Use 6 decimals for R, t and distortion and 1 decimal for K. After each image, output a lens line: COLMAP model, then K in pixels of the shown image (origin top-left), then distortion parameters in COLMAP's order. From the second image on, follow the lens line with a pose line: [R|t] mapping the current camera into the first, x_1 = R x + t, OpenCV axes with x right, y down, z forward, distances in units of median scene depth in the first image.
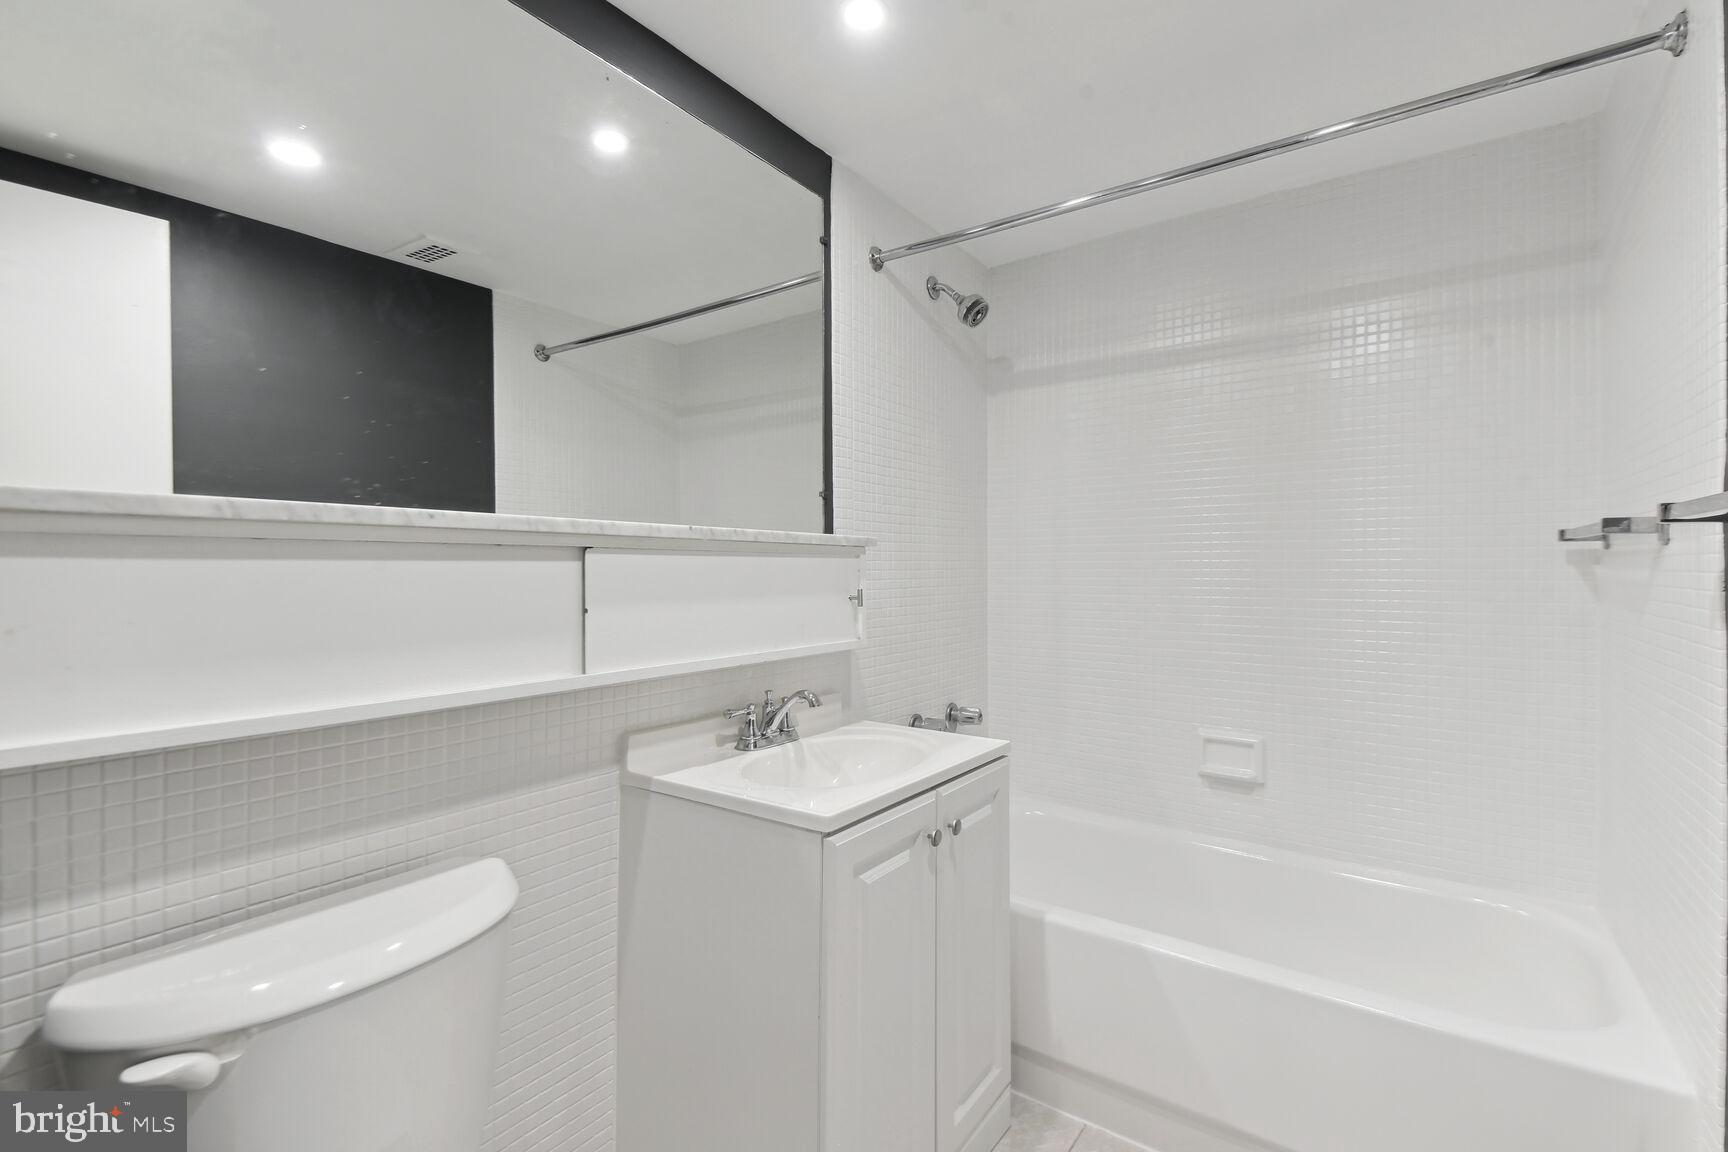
lens RADIAL K [[800.0, 0, 892.7], [0, 800.0, 574.8], [0, 0, 1]] dist [0.038333, -0.000023]
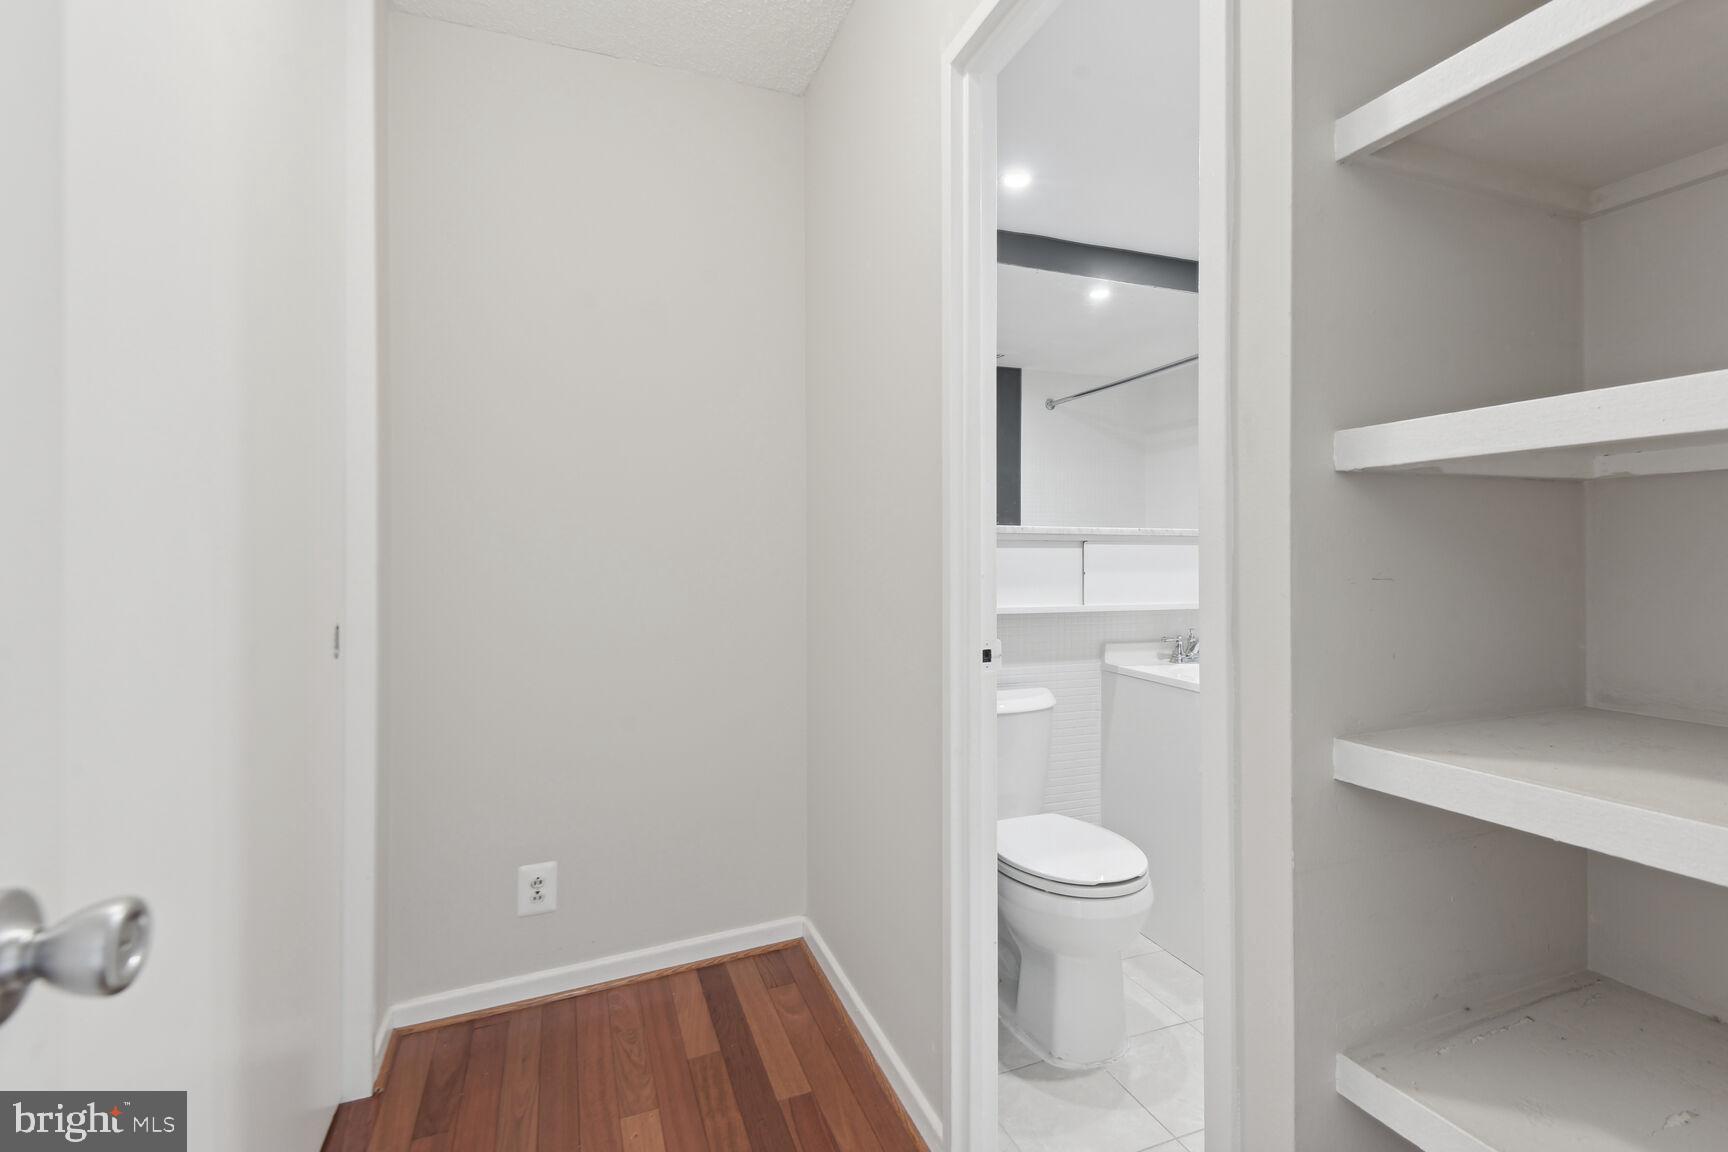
lens RADIAL K [[800.0, 0, 892.7], [0, 800.0, 574.8], [0, 0, 1]] dist [0.038333, -0.000023]
pose [[0.834516, 0.007766, -0.550929, 0.271958], [-0.002860, 0.999948, 0.009763, 0.026995], [0.550977, -0.006572, 0.834495, -0.789298]]
